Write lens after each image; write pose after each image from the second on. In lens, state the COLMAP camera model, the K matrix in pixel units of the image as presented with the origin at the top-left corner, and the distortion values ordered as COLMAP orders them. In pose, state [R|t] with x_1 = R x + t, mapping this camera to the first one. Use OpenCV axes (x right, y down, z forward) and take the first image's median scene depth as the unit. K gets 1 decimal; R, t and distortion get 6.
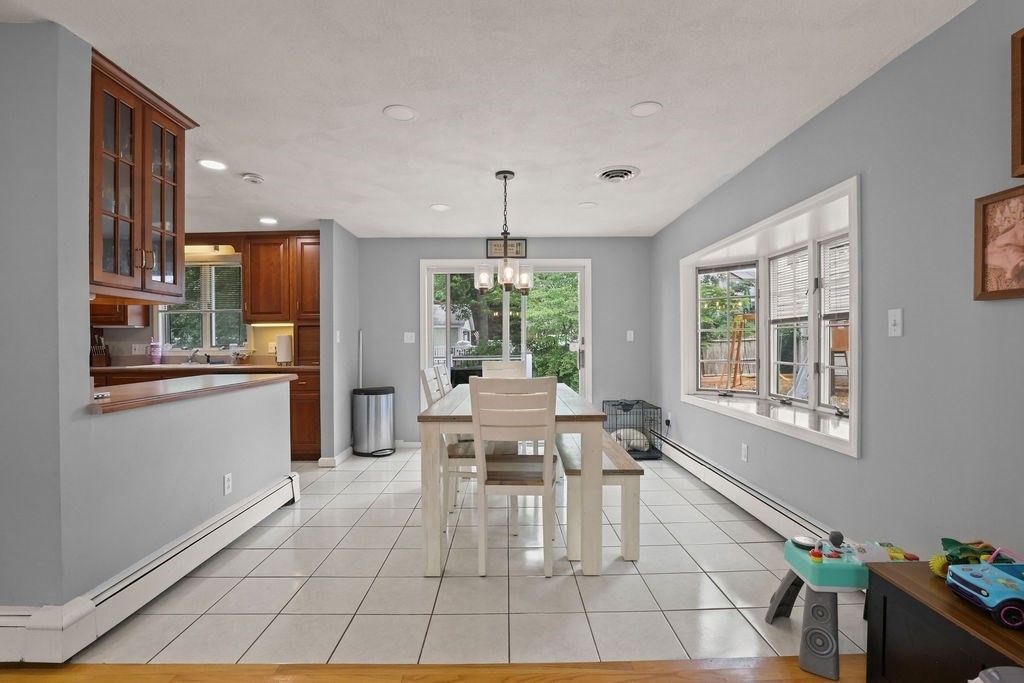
lens RADIAL K [[470.6, 0, 511.4], [0, 470.6, 347.1], [0, 0, 1]] dist [-0.034267, 0.005438]
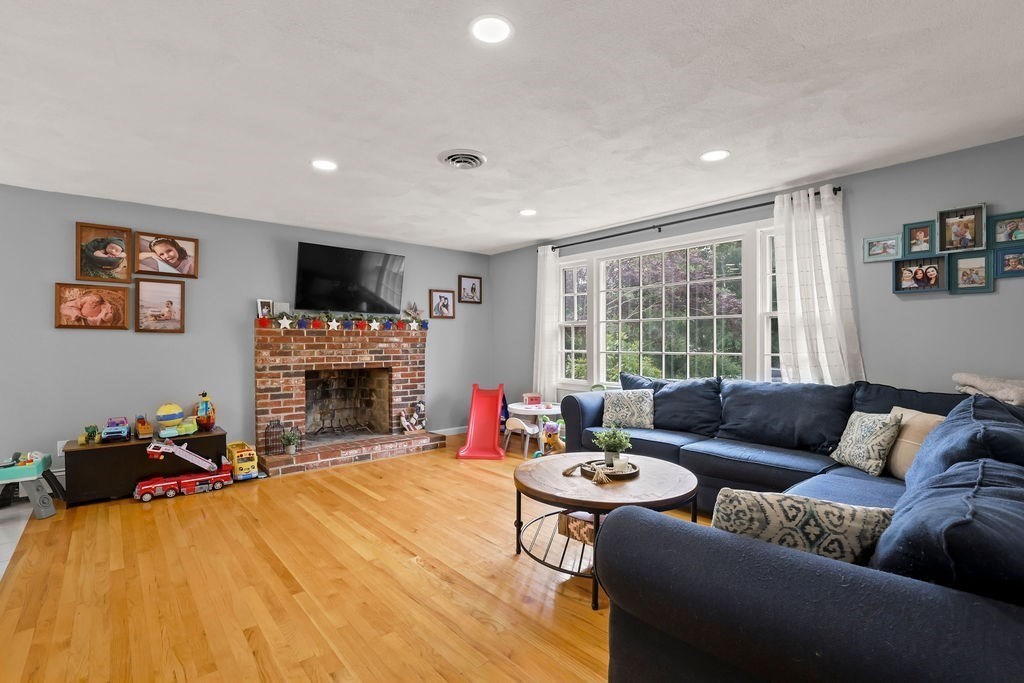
lens RADIAL K [[470.6, 0, 512.4], [0, 470.6, 342.3], [0, 0, 1]] dist [-0.034267, 0.005438]
pose [[-0.655303, 0.011652, 0.755276, -0.810416], [0.015317, 0.999880, -0.002135, 0.002346], [-0.755211, 0.010170, -0.655403, 0.297102]]
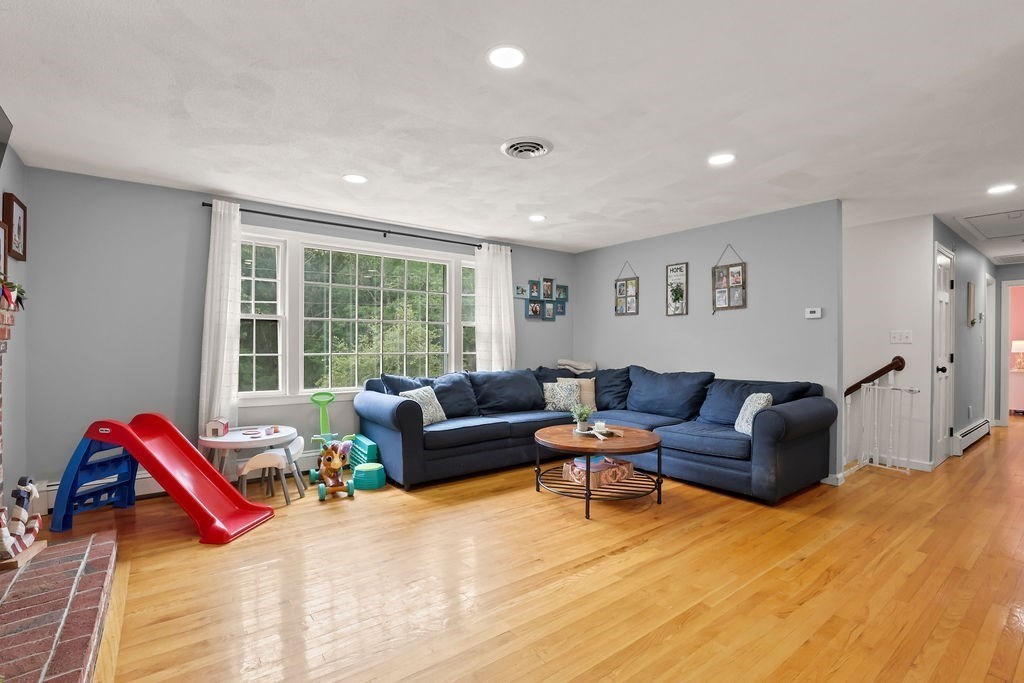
lens RADIAL K [[470.6, 0, 511.3], [0, 470.6, 348.1], [0, 0, 1]] dist [-0.034267, 0.005438]
pose [[-0.796364, 0.010944, -0.604719, 0.212212], [-0.000947, 0.999812, 0.019341, -0.005736], [0.604817, 0.015976, -0.796204, 0.406930]]
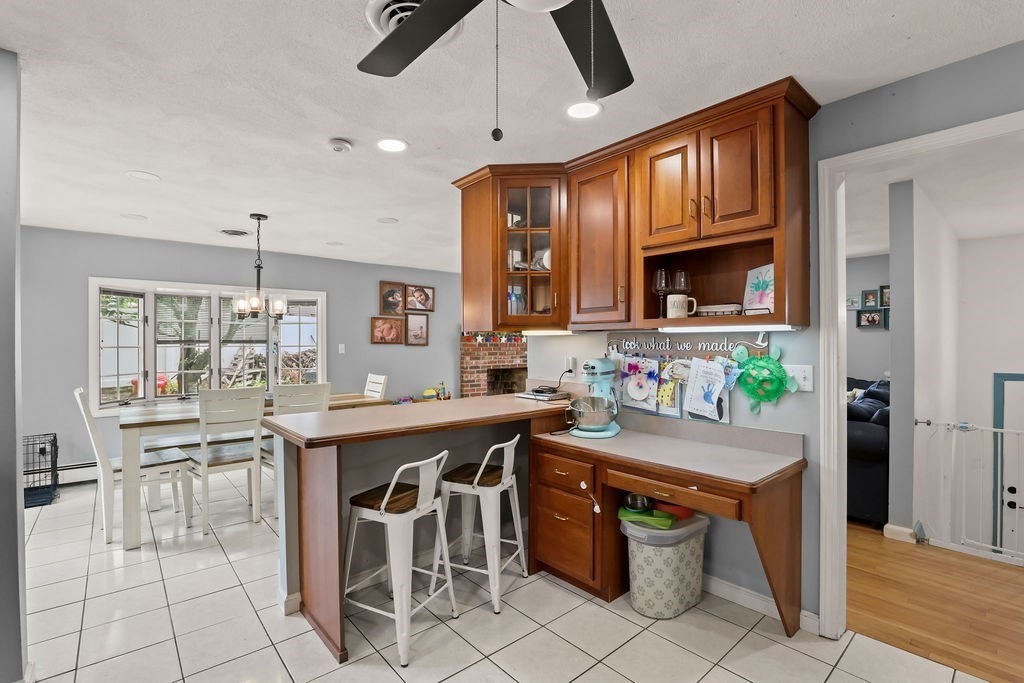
lens RADIAL K [[470.6, 0, 512.0], [0, 470.6, 341.3], [0, 0, 1]] dist [-0.034267, 0.005438]
pose [[-0.650398, 0.011165, 0.759511, -1.029295], [0.011331, 0.999923, -0.004996, -0.034021], [-0.759509, 0.005357, -0.650475, 1.012199]]
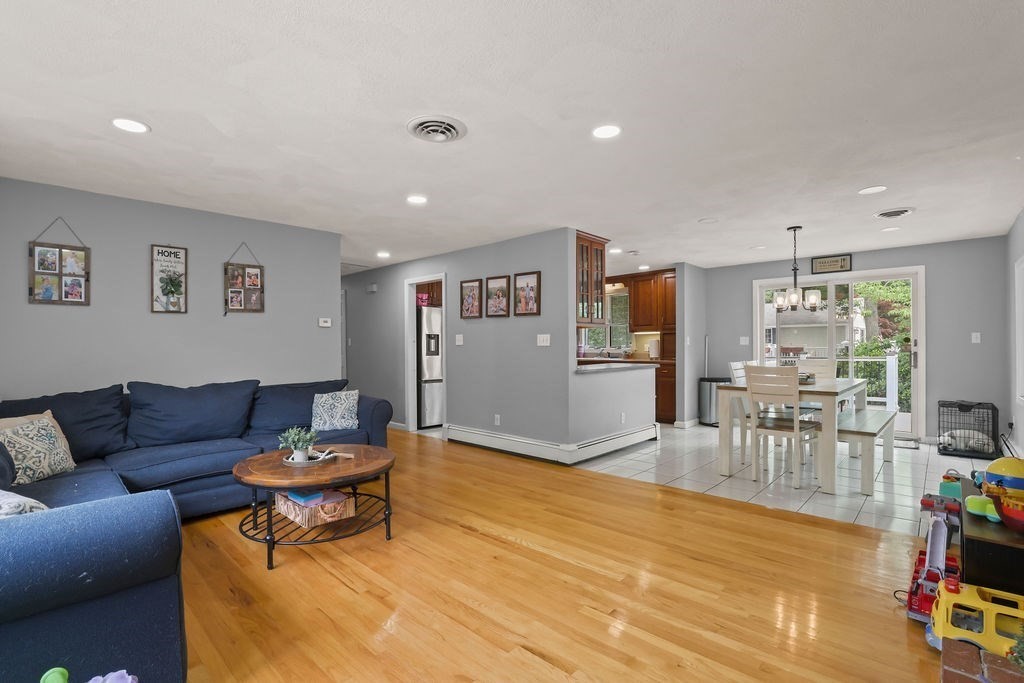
lens RADIAL K [[470.6, 0, 508.6], [0, 470.6, 346.4], [0, 0, 1]] dist [-0.034267, 0.005438]
pose [[0.720223, 0.002881, -0.693736, 0.267235], [-0.003572, 0.999994, 0.000444, -0.003218], [0.693733, 0.002158, 0.720229, -0.493020]]
